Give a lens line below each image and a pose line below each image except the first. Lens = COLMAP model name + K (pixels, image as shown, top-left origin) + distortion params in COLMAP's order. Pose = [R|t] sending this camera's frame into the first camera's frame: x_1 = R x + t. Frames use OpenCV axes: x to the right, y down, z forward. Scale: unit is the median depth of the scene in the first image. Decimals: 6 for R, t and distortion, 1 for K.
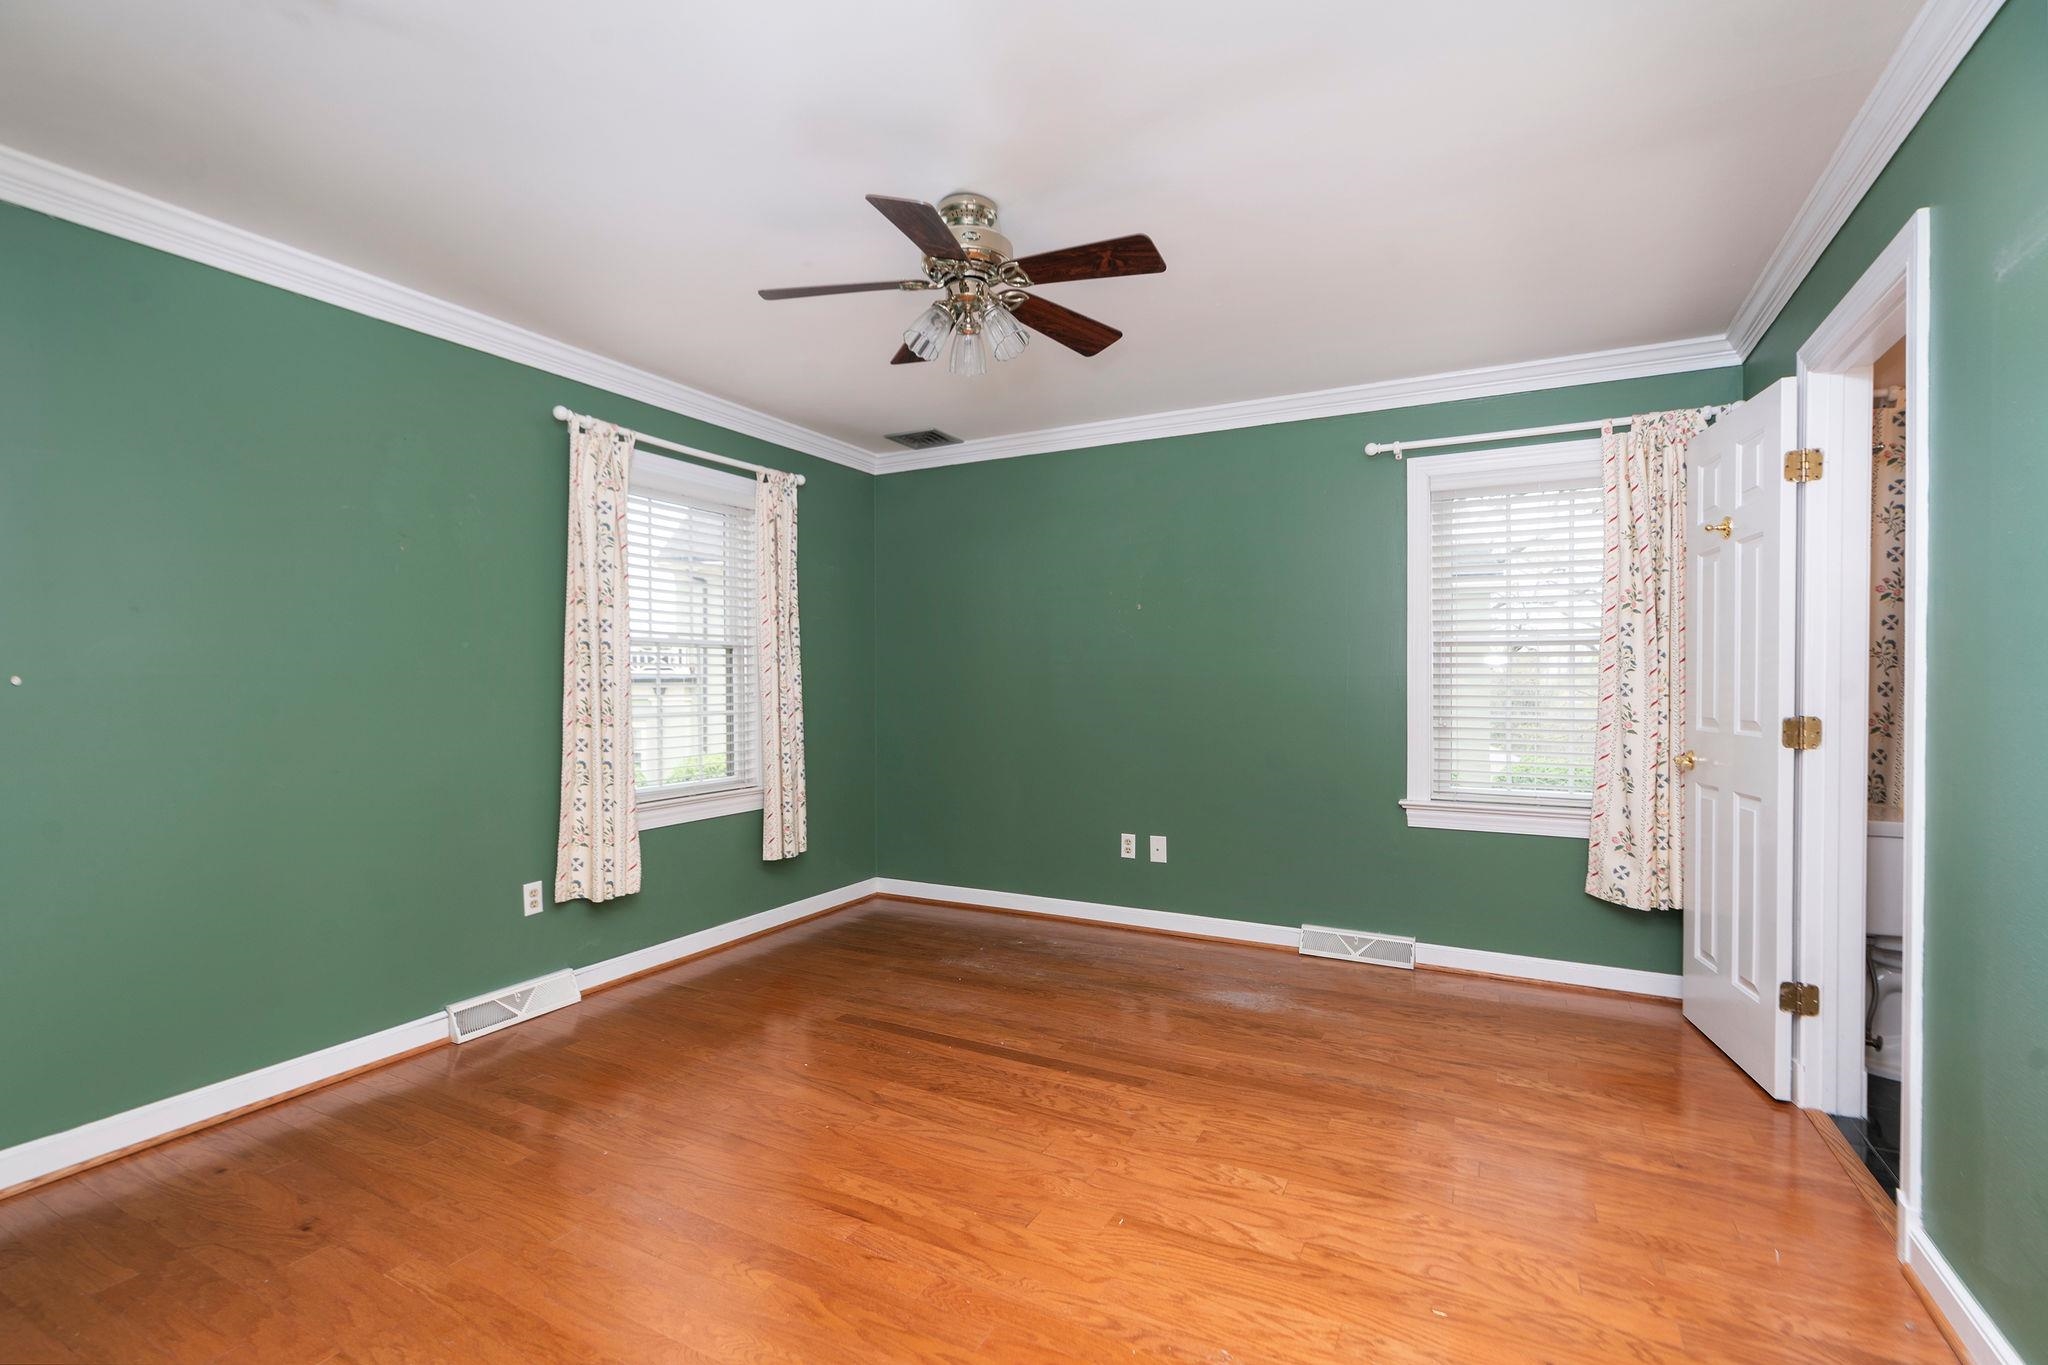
lens RADIAL K [[954.4, 0, 1015.0], [0, 954.4, 655.1], [0, 0, 1]] dist [-0.000512, 0.000045]
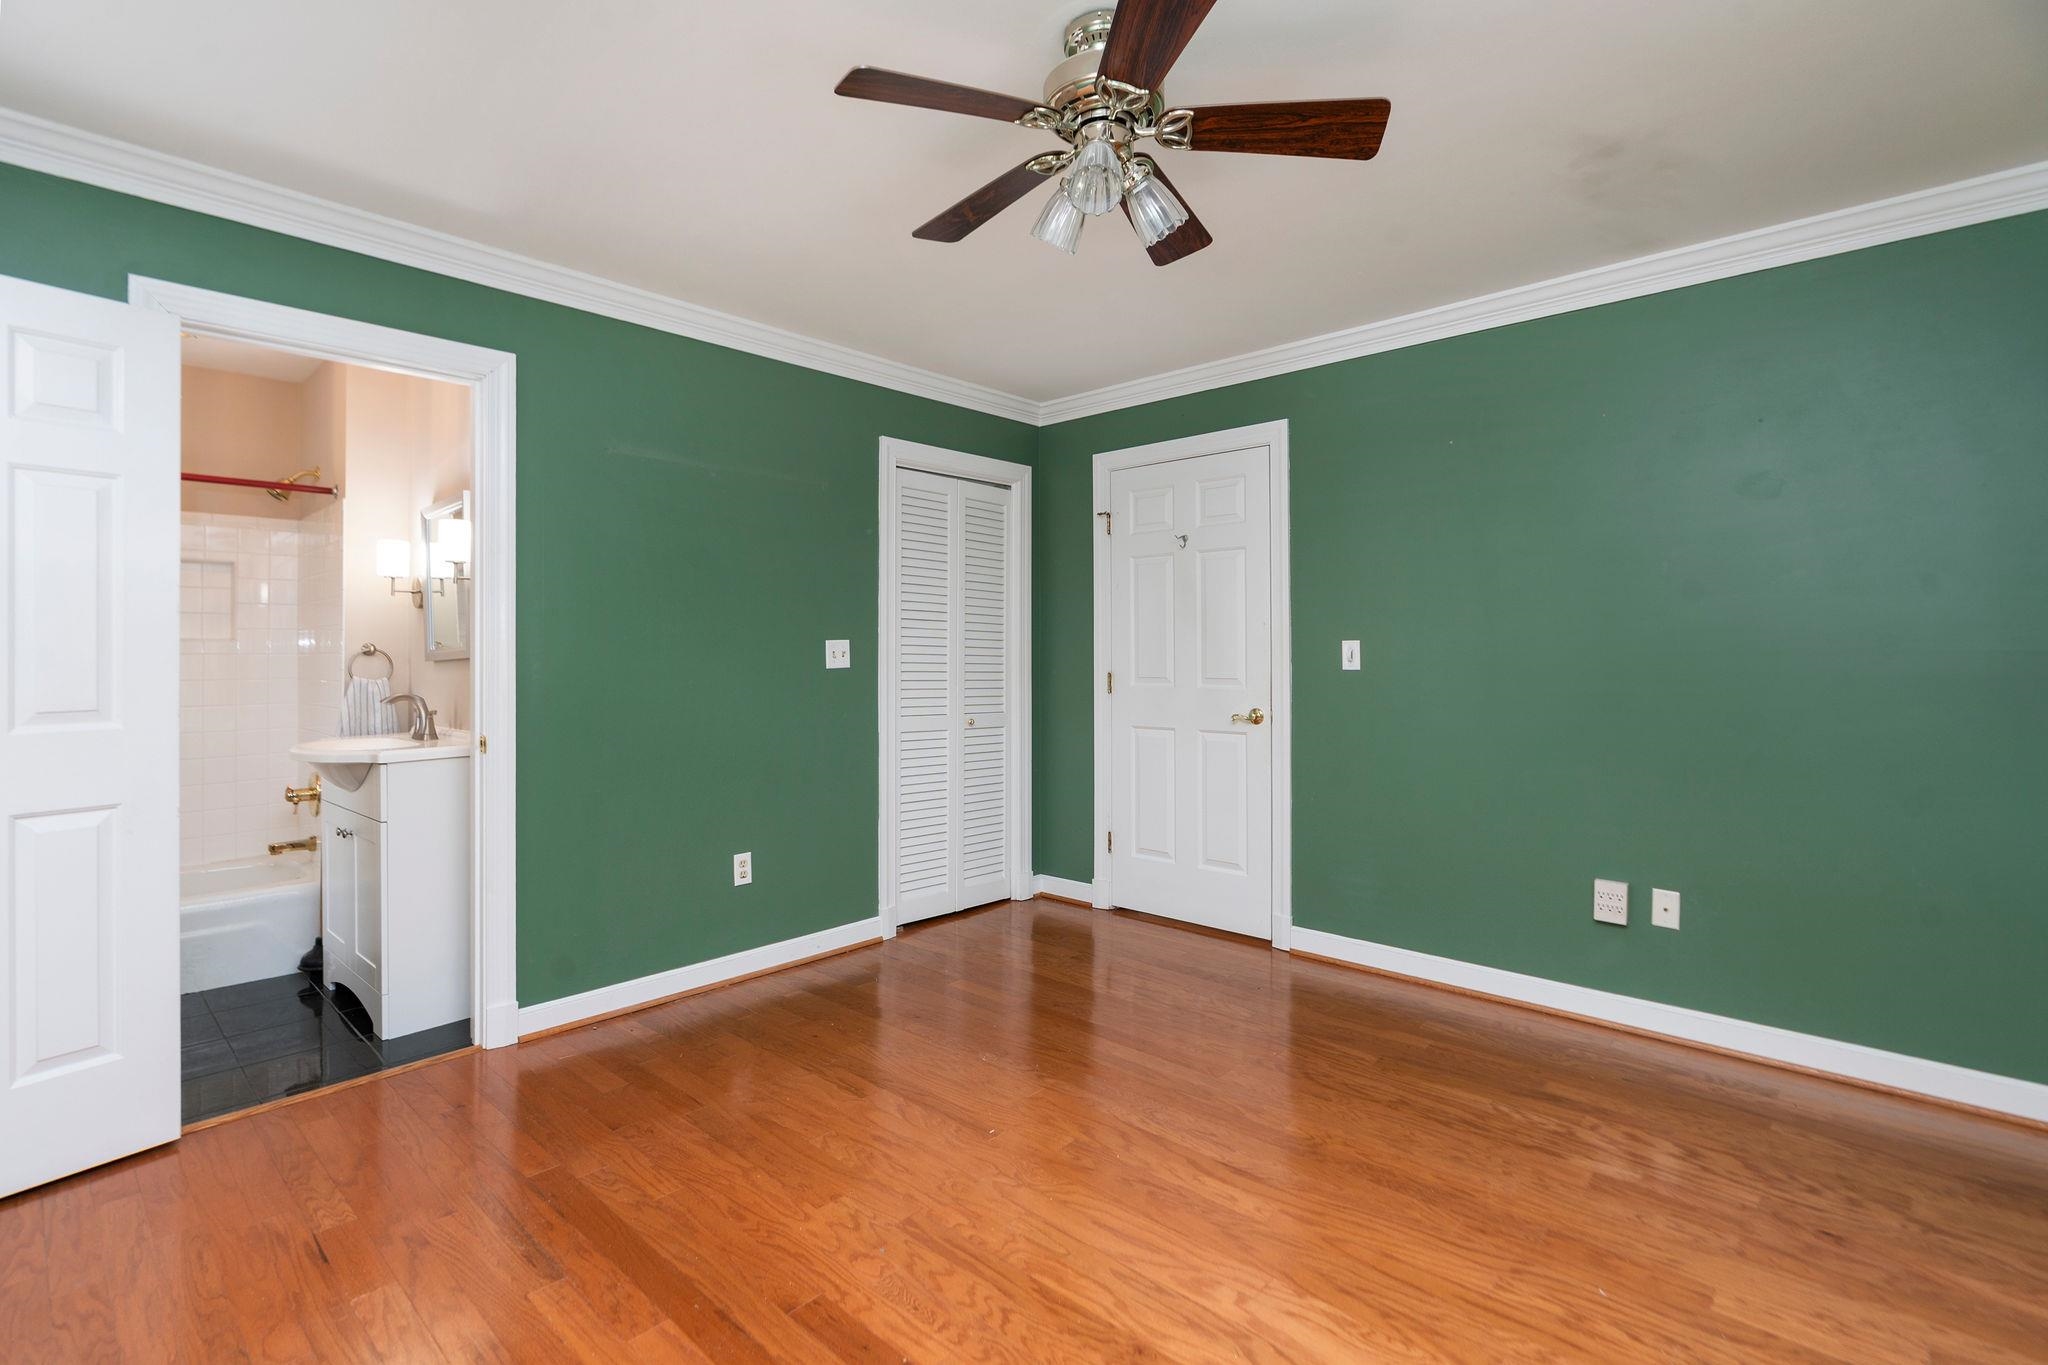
lens RADIAL K [[954.4, 0, 1015.0], [0, 954.4, 655.1], [0, 0, 1]] dist [-0.000512, 0.000045]
pose [[-0.969041, 0.007282, 0.246792, -0.187029], [0.000619, 0.999634, -0.027063, 0.053017], [-0.246899, -0.026072, -0.968691, 1.965758]]
